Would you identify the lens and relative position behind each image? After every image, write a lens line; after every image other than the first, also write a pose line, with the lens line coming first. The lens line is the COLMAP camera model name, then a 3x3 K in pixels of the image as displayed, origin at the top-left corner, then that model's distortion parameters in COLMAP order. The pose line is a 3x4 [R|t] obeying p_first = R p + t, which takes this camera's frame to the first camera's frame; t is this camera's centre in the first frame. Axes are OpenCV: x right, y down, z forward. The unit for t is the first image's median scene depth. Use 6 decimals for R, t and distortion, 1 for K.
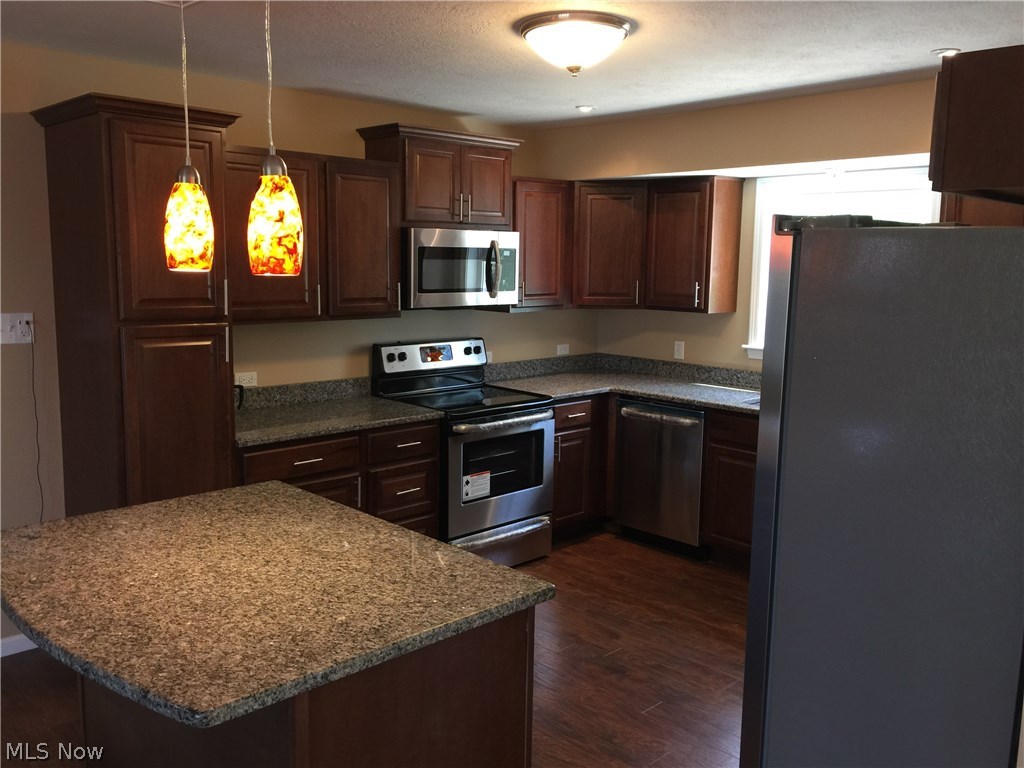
lens RADIAL K [[883.2, 0, 514.5], [0, 883.2, 364.6], [0, 0, 1]] dist [0.091098, -0.127518]
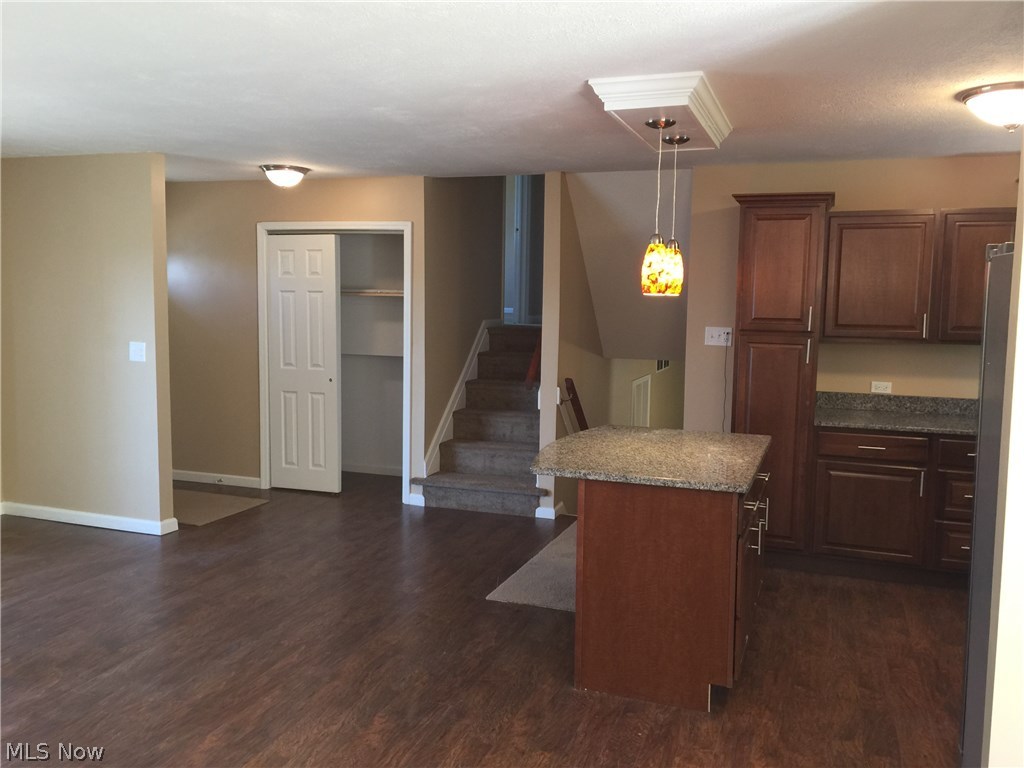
lens RADIAL K [[883.2, 0, 514.5], [0, 883.2, 364.6], [0, 0, 1]] dist [0.091098, -0.127518]
pose [[0.437940, 0.063986, -0.896724, 0.596302], [-0.116553, 0.993087, 0.013940, 0.026493], [0.891417, 0.098411, 0.442371, -0.048555]]
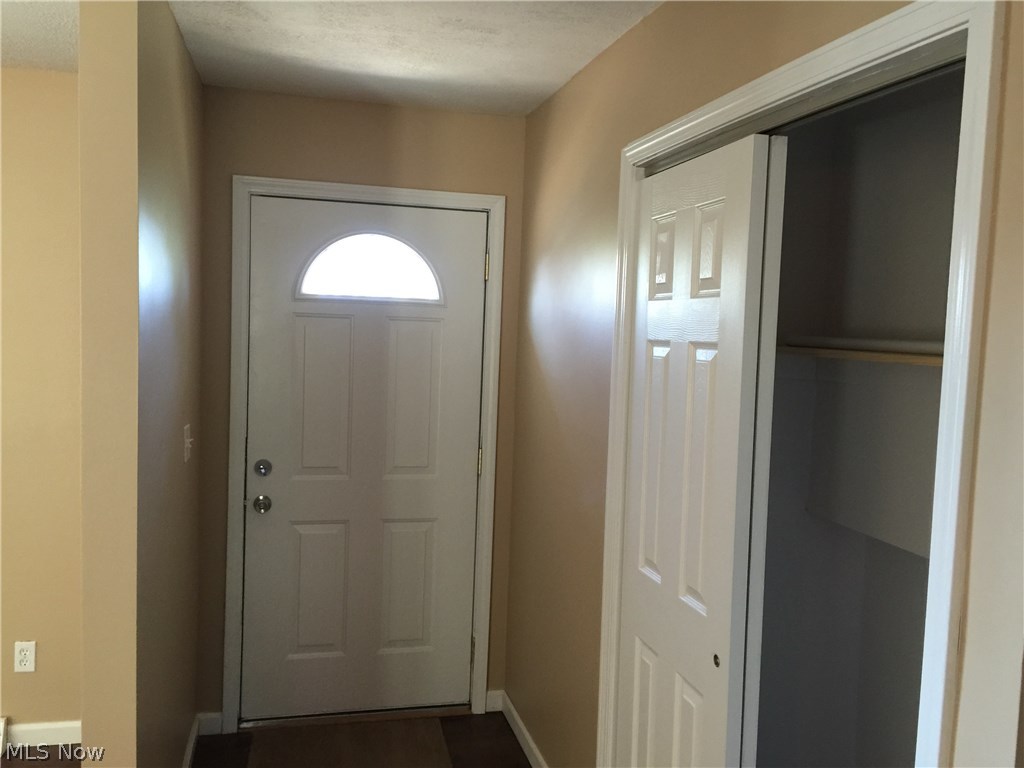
lens RADIAL K [[869.8, 0, 512.0], [0, 869.8, 384.0], [0, 0, 1]] dist [0.085267, -0.121497]
pose [[-0.499264, 0.027852, -0.866002, -0.505555], [-0.146769, 0.982321, 0.116208, -0.054811], [0.853928, 0.185121, -0.486350, 0.447790]]
